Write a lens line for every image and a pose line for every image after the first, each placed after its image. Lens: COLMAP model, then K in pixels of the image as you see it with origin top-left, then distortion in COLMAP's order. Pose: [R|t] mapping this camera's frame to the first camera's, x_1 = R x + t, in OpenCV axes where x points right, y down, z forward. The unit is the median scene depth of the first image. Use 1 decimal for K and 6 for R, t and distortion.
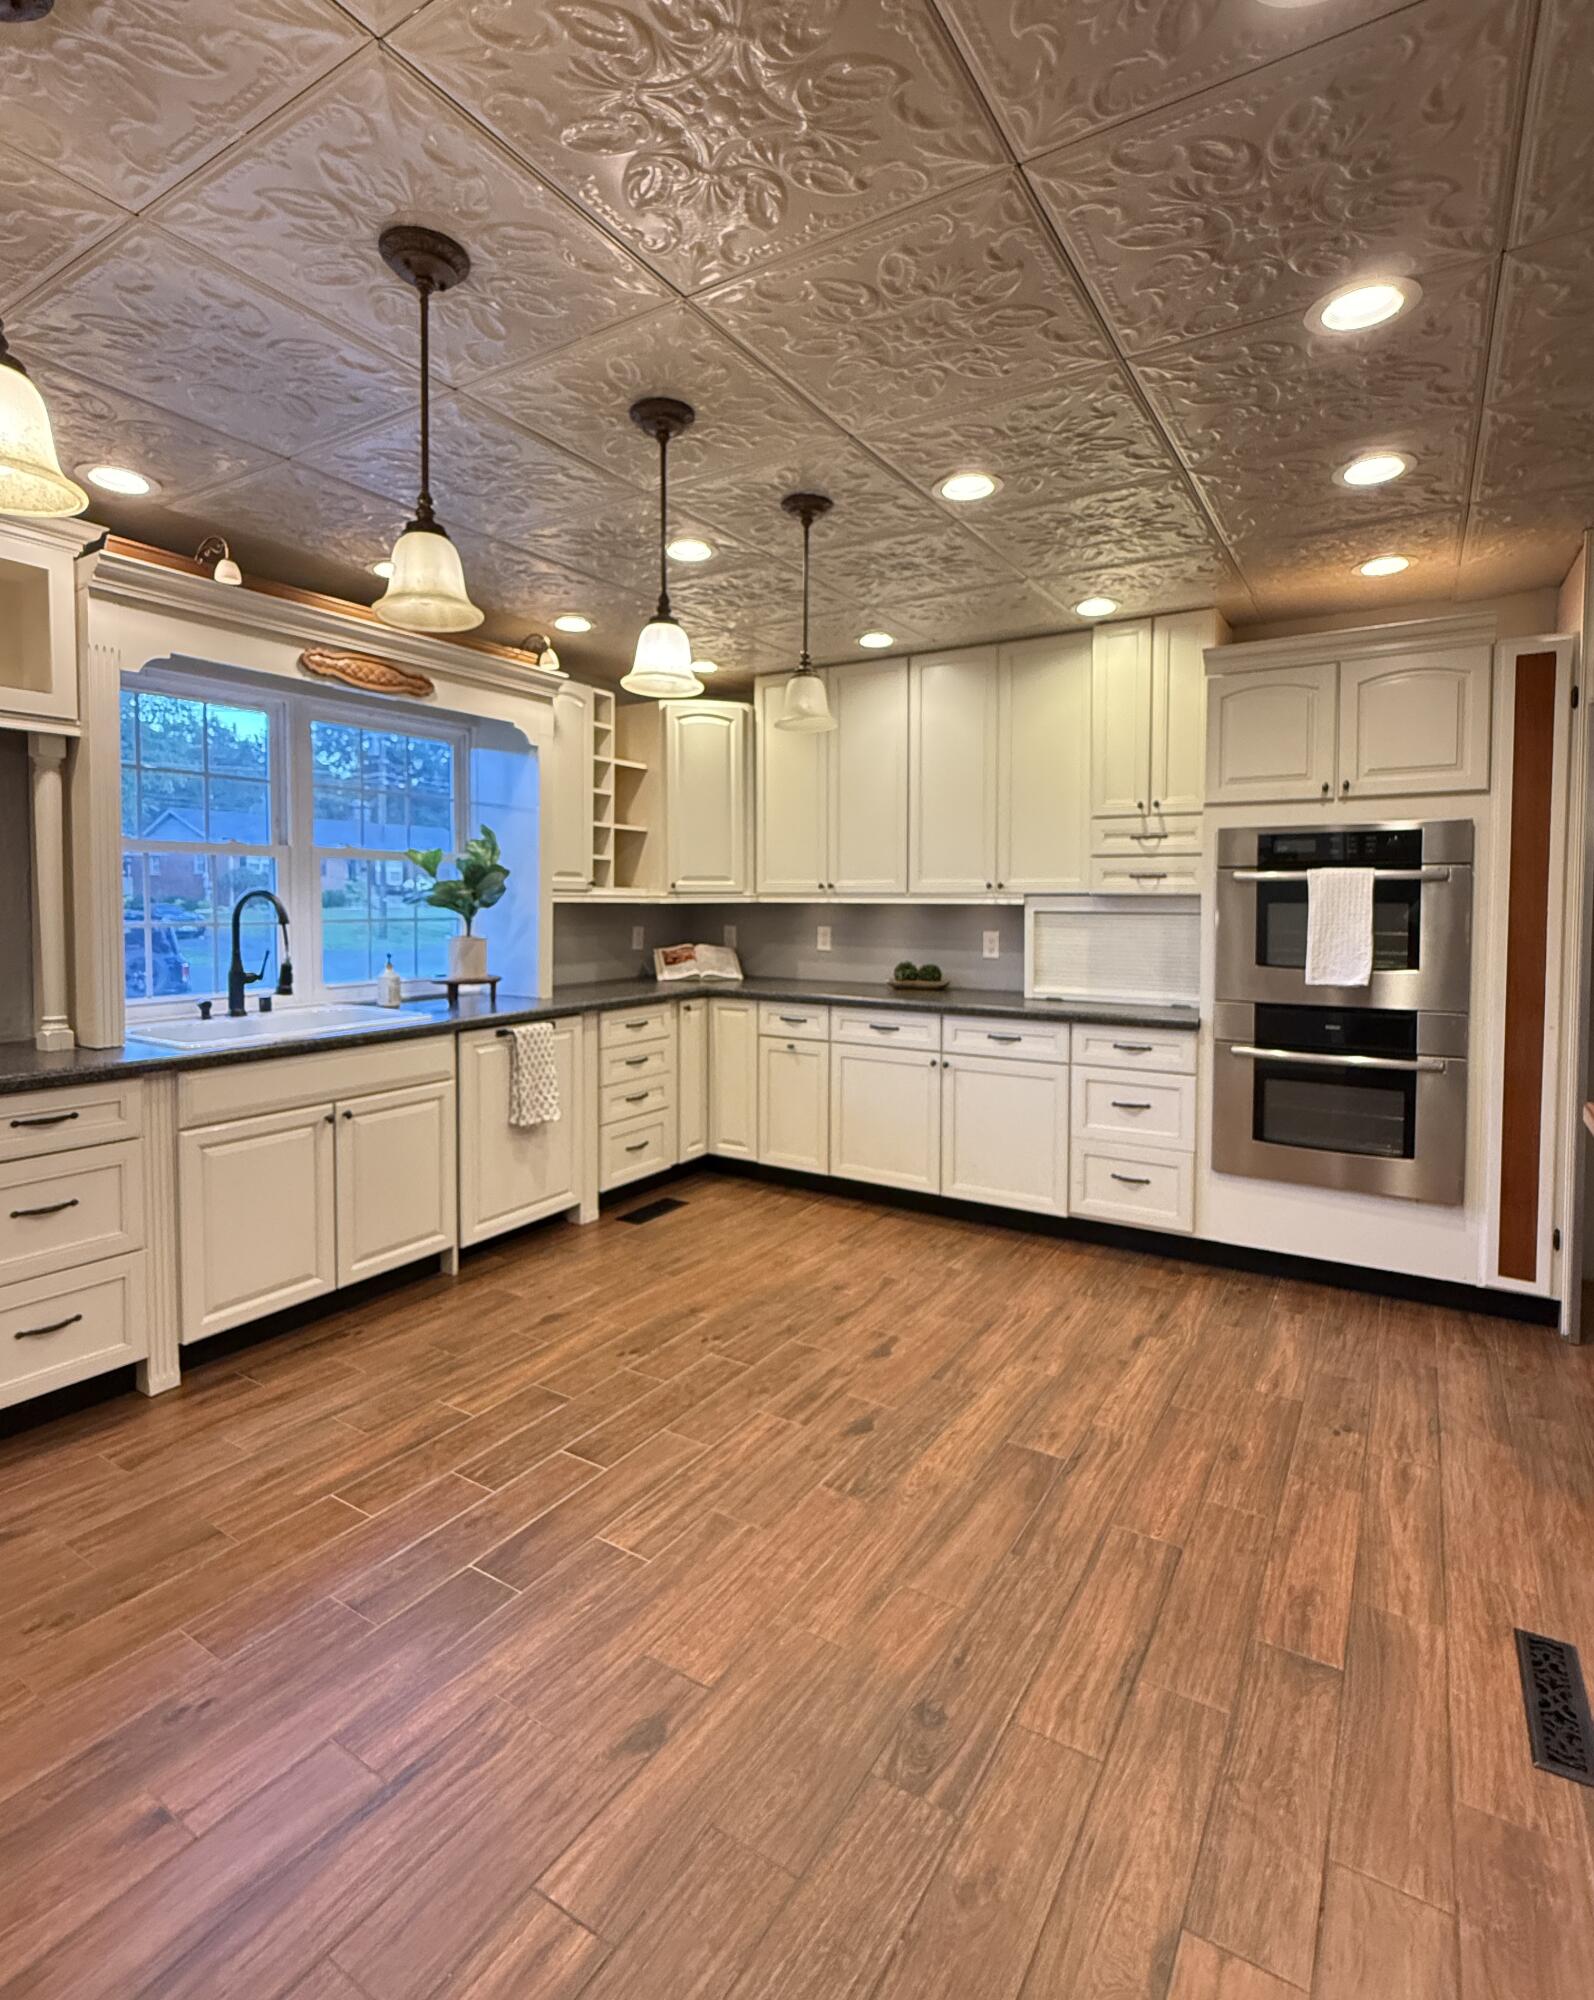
lens RADIAL K [[997.8, 0, 816.0], [0, 997.8, 943.4], [0, 0, 1]] dist [0.000411, -0.000559]
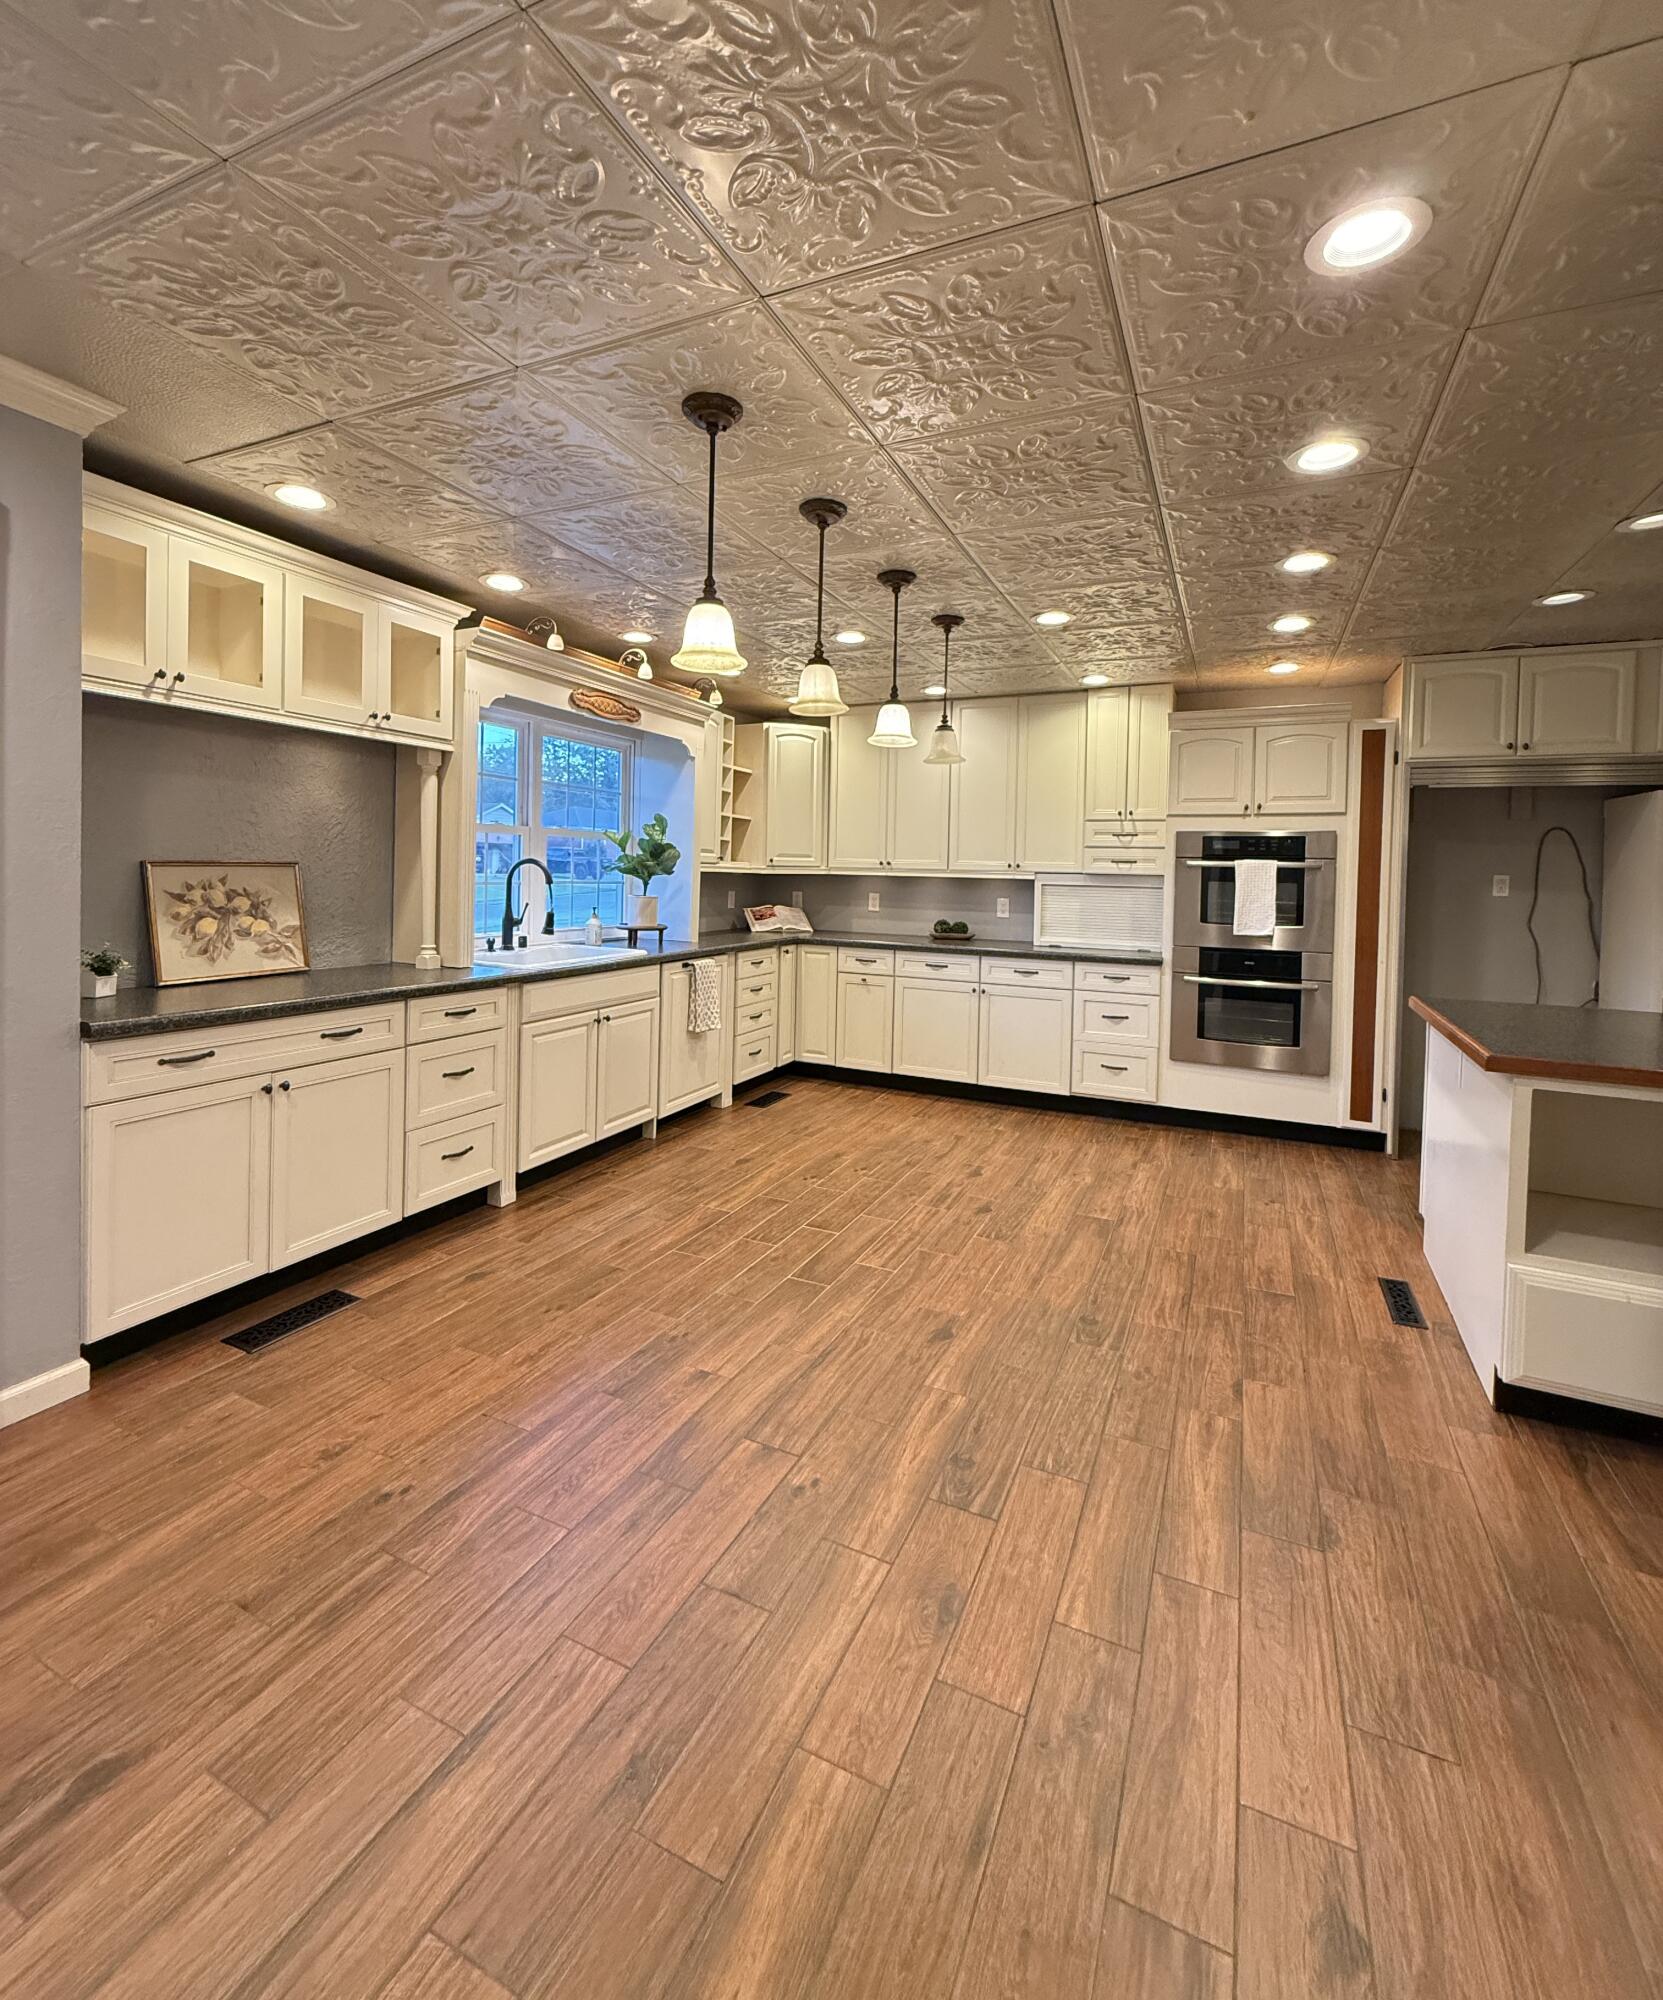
lens RADIAL K [[892.6, 0, 852.7], [0, 892.6, 894.8], [0, 0, 1]] dist [0.000701, 0.000119]
pose [[0.991710, 0.015629, 0.127544, -0.285523], [-0.013181, 0.999713, -0.020015, 0.016170], [-0.127820, 0.018168, 0.991631, -0.310008]]
